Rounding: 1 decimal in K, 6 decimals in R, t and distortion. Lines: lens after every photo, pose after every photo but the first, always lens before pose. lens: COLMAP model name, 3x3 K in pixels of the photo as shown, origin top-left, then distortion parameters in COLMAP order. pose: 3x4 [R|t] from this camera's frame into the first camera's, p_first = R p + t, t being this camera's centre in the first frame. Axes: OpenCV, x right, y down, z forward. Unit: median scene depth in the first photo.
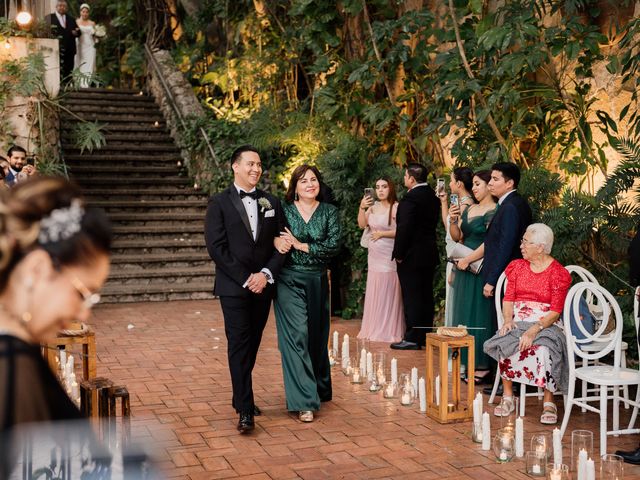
lens RADIAL K [[993.4, 0, 320.0], [0, 993.4, 240.0], [0, 0, 1]] dist [-0.167987, 1.161816]
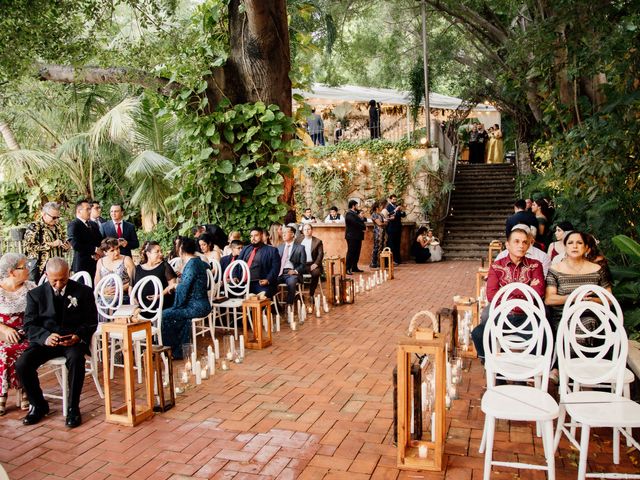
lens RADIAL K [[505.7, 0, 320.0], [0, 505.7, 240.0], [0, 0, 1]] dist [-0.109335, 0.003458]
pose [[0.736388, 0.026477, -0.676041, 0.307567], [-0.021657, 0.999644, 0.015560, 0.005435], [0.676213, 0.003183, 0.736699, -0.068561]]
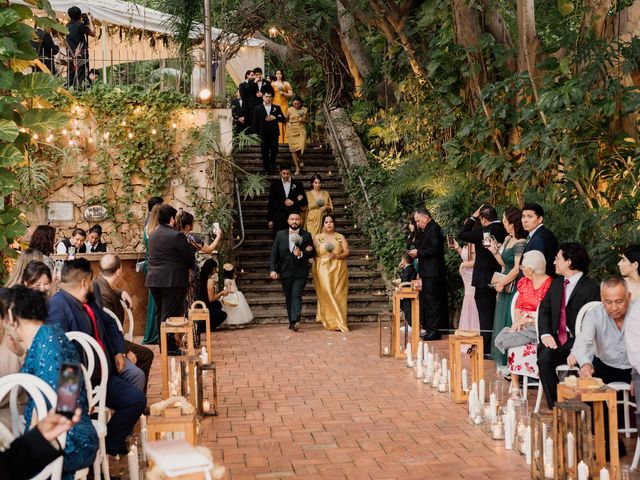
lens RADIAL K [[993.4, 0, 320.0], [0, 993.4, 240.0], [0, 0, 1]] dist [-0.167987, 1.161816]
pose [[0.971033, -0.007801, -0.238818, 0.122674], [-0.002432, 0.999093, -0.042523, 0.012211], [0.238933, 0.041872, 0.970133, -0.150004]]
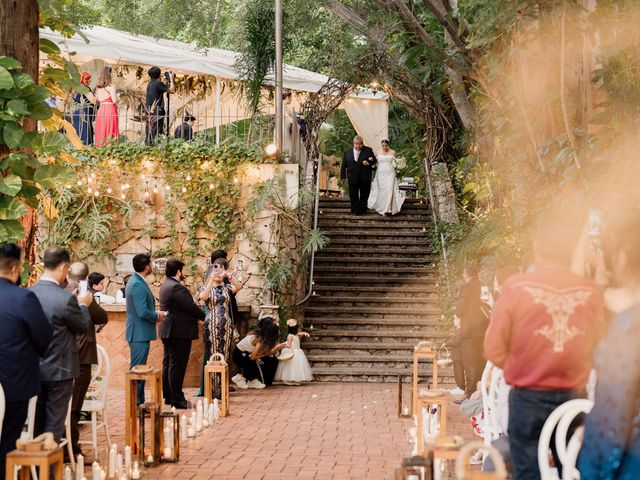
lens RADIAL K [[1046.1, 0, 320.0], [0, 1046.1, 240.0], [0, 0, 1]] dist [-0.146103, 0.797857]
pose [[0.910518, -0.006908, -0.413413, 0.266969], [-0.035829, 0.994781, -0.095534, 0.013988], [0.411915, 0.101797, 0.905518, -0.143770]]
